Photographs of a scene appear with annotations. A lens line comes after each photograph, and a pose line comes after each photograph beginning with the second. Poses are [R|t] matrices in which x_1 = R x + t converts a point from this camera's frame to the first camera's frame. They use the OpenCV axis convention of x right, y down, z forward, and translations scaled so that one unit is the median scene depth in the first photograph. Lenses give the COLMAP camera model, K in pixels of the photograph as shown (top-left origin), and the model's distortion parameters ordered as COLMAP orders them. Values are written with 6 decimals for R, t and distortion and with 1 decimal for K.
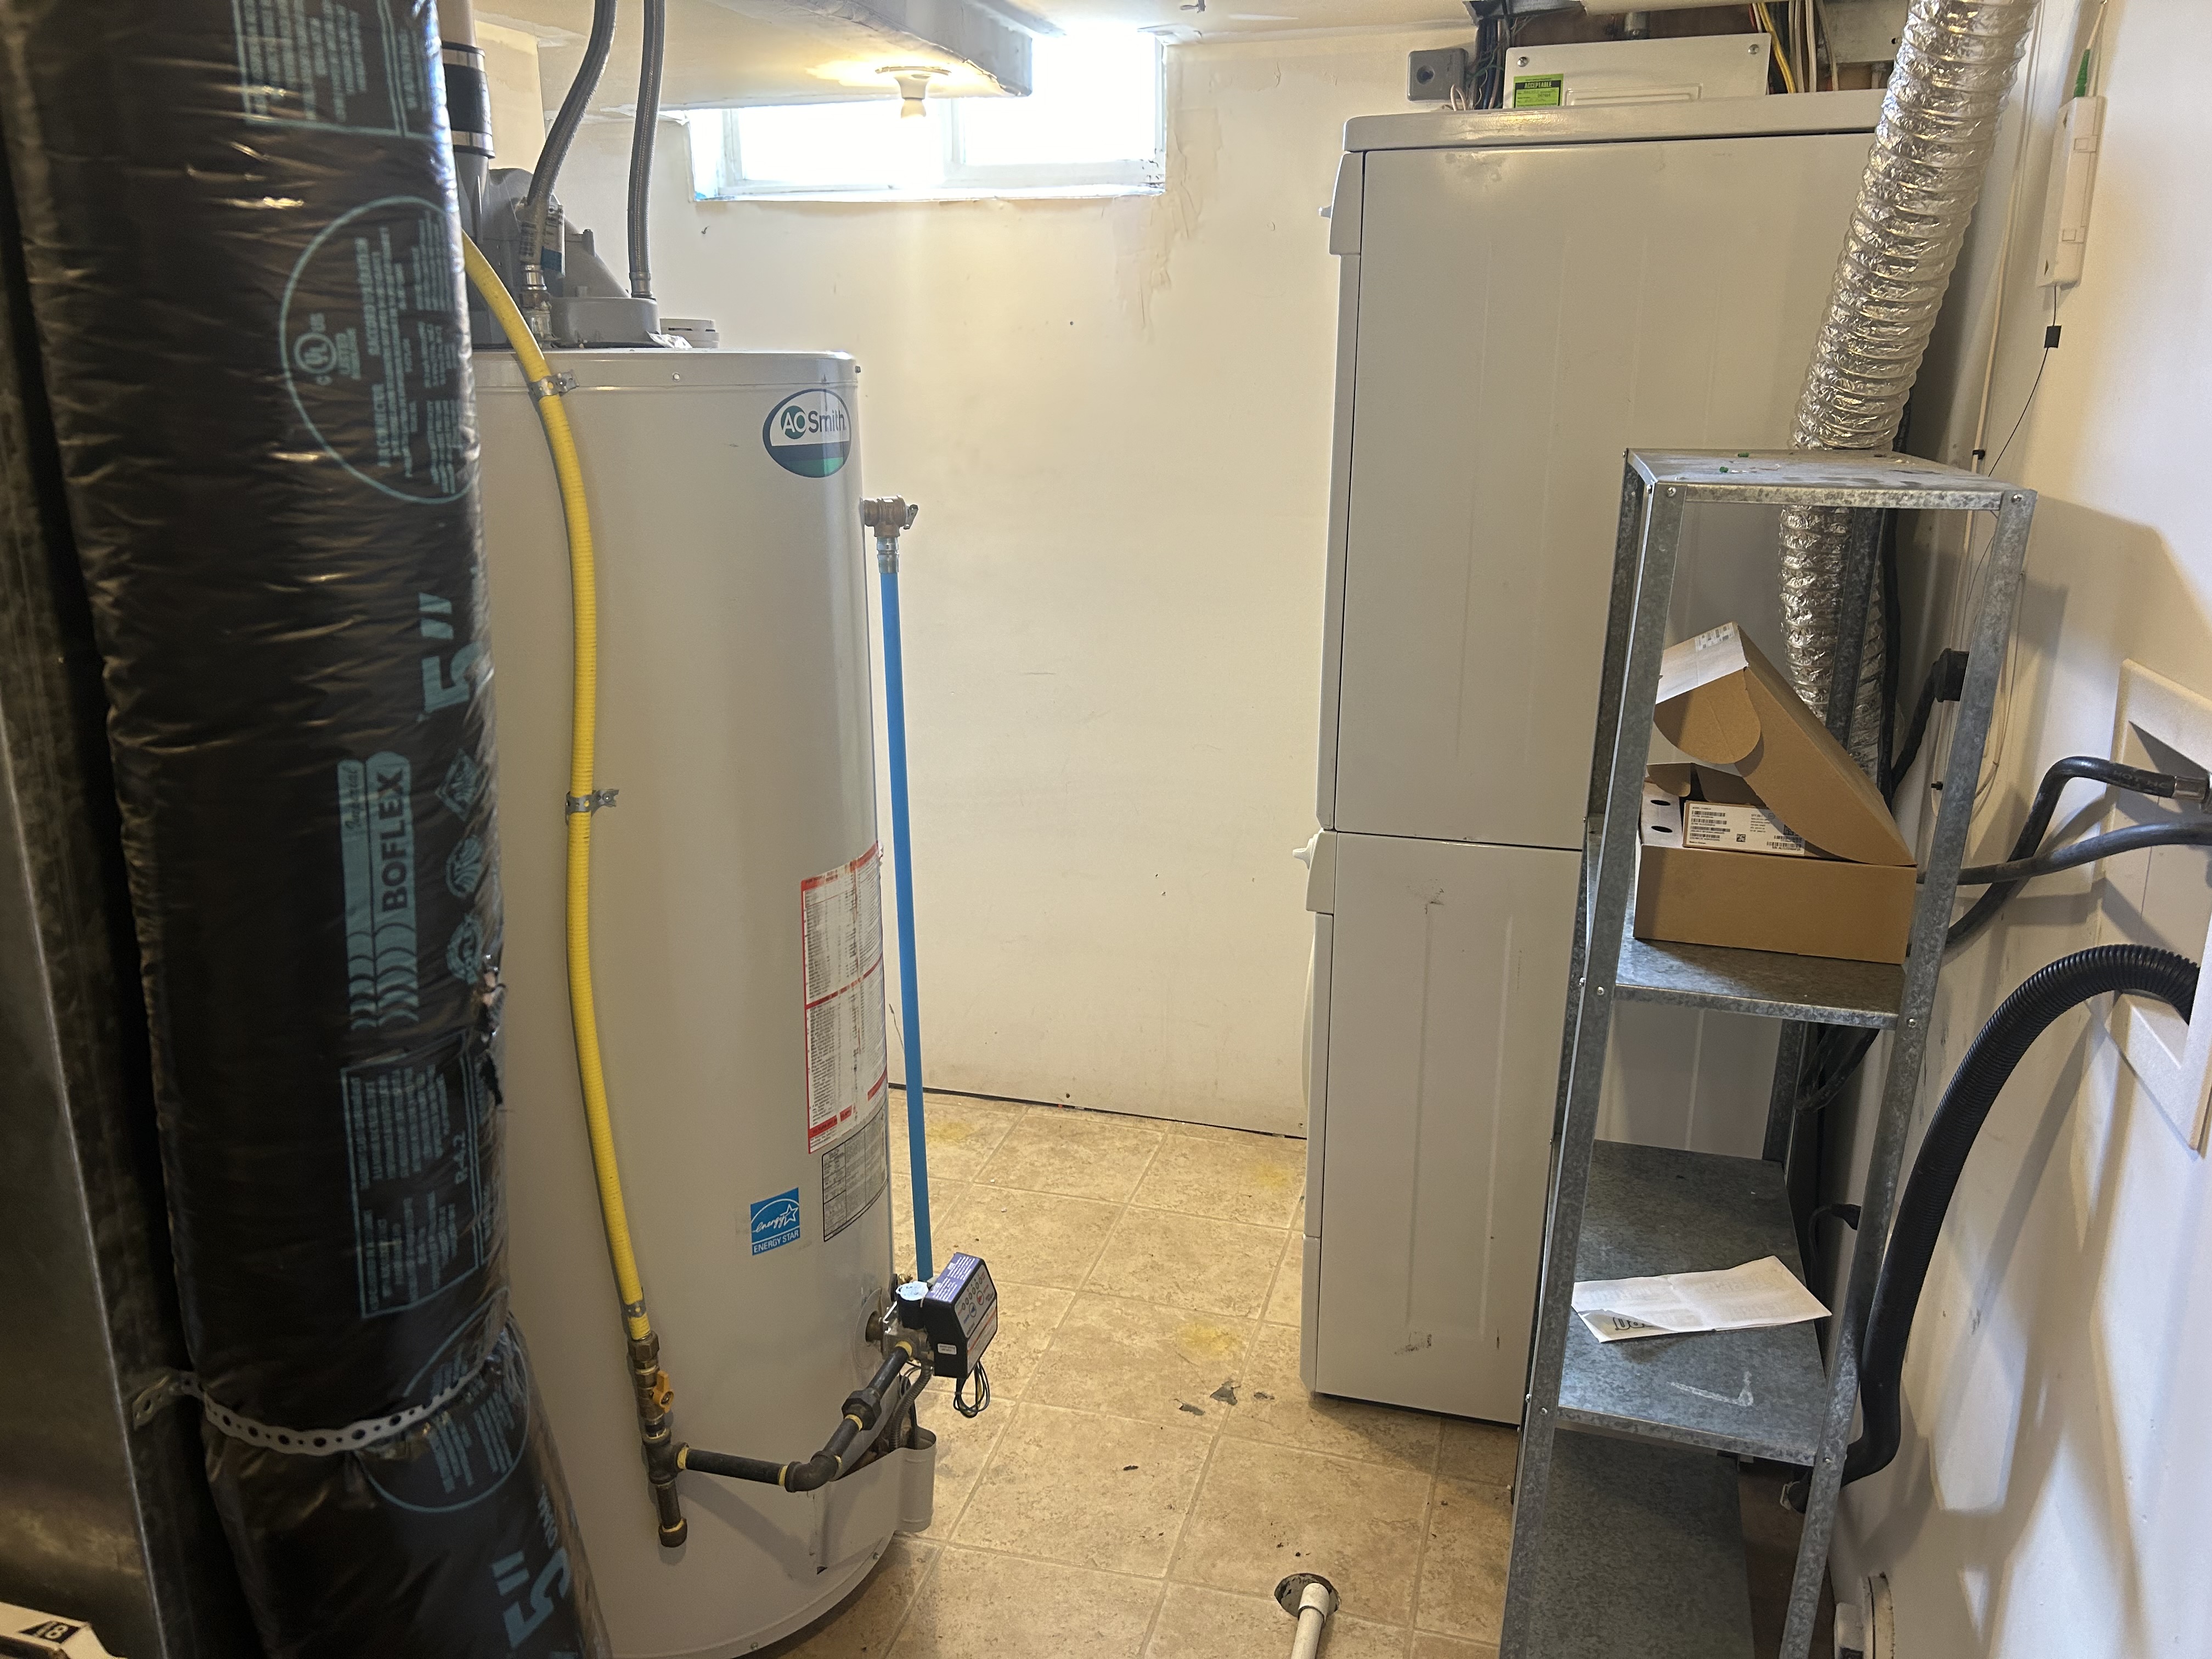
lens RADIAL K [[1658.4, 0, 1093.5], [0, 1658.4, 806.4], [0, 0, 1]] dist [0.038209, -0.038992]
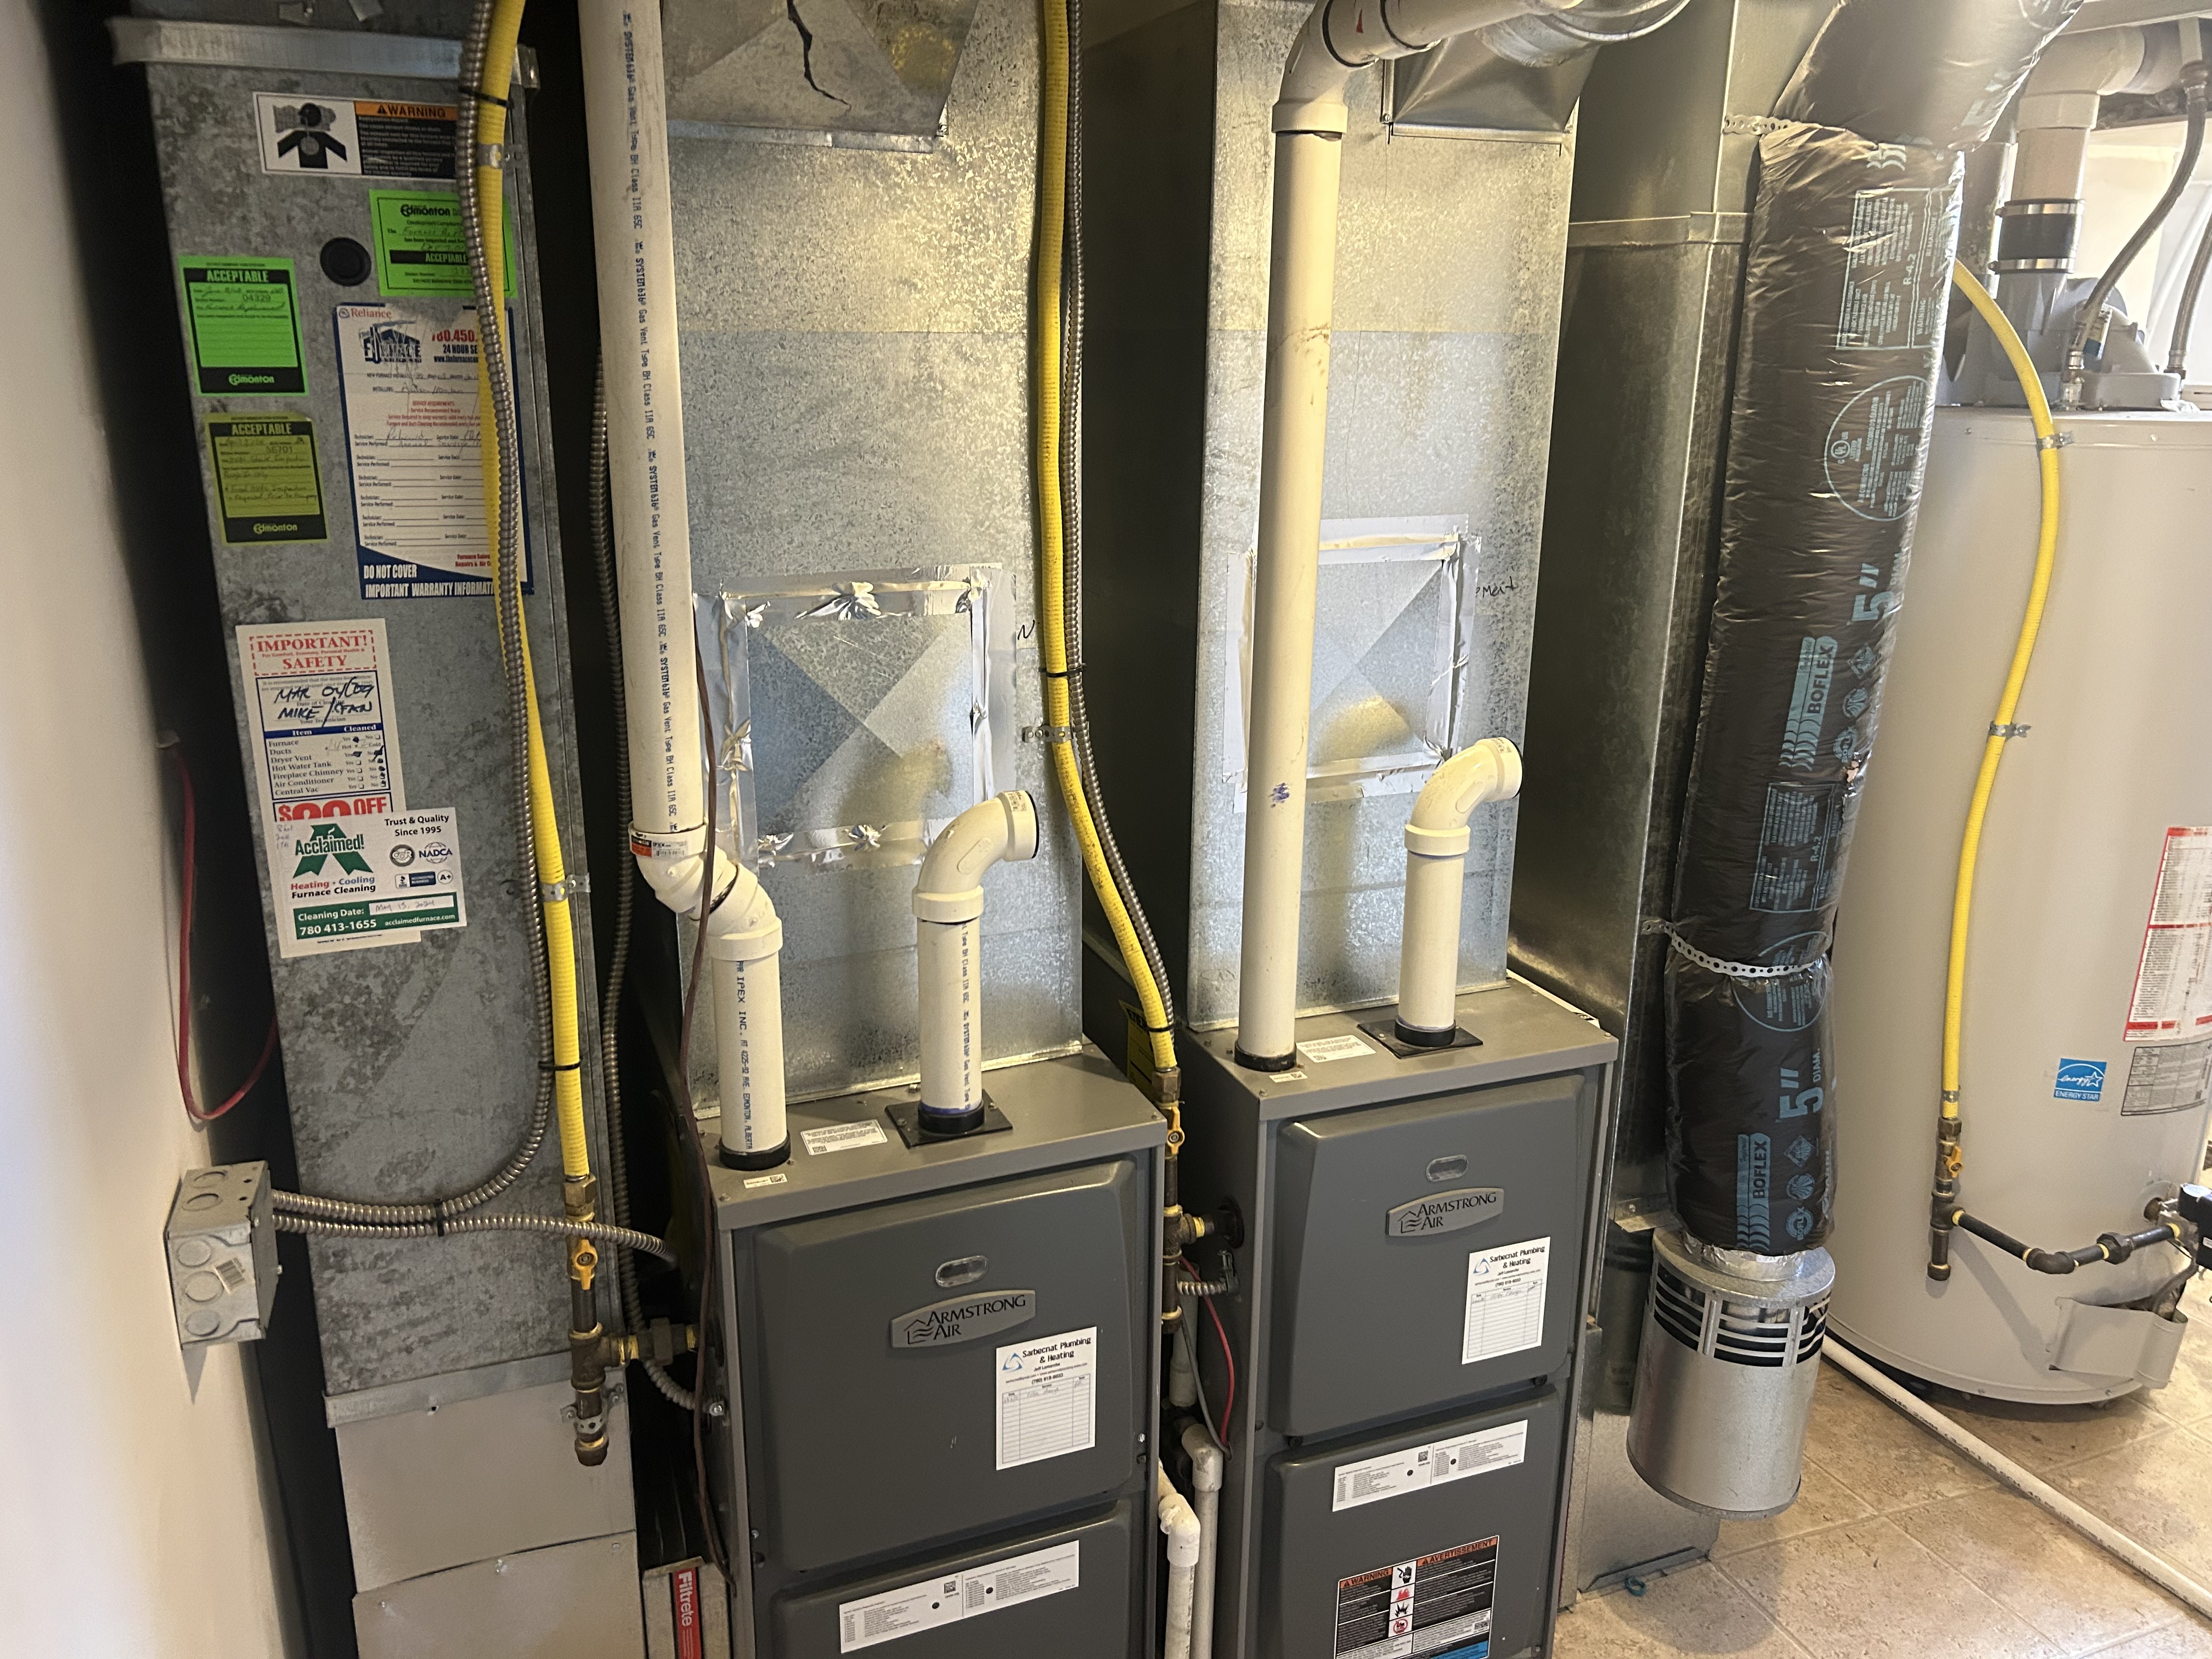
lens RADIAL K [[1658.4, 0, 1098.1], [0, 1658.4, 821.8], [0, 0, 1]] dist [0.038209, -0.038992]
pose [[0.610476, 0.227653, -0.758612, 0.592349], [-0.213447, 0.969653, 0.119218, 0.124769], [0.762731, 0.089144, 0.640542, -0.917836]]
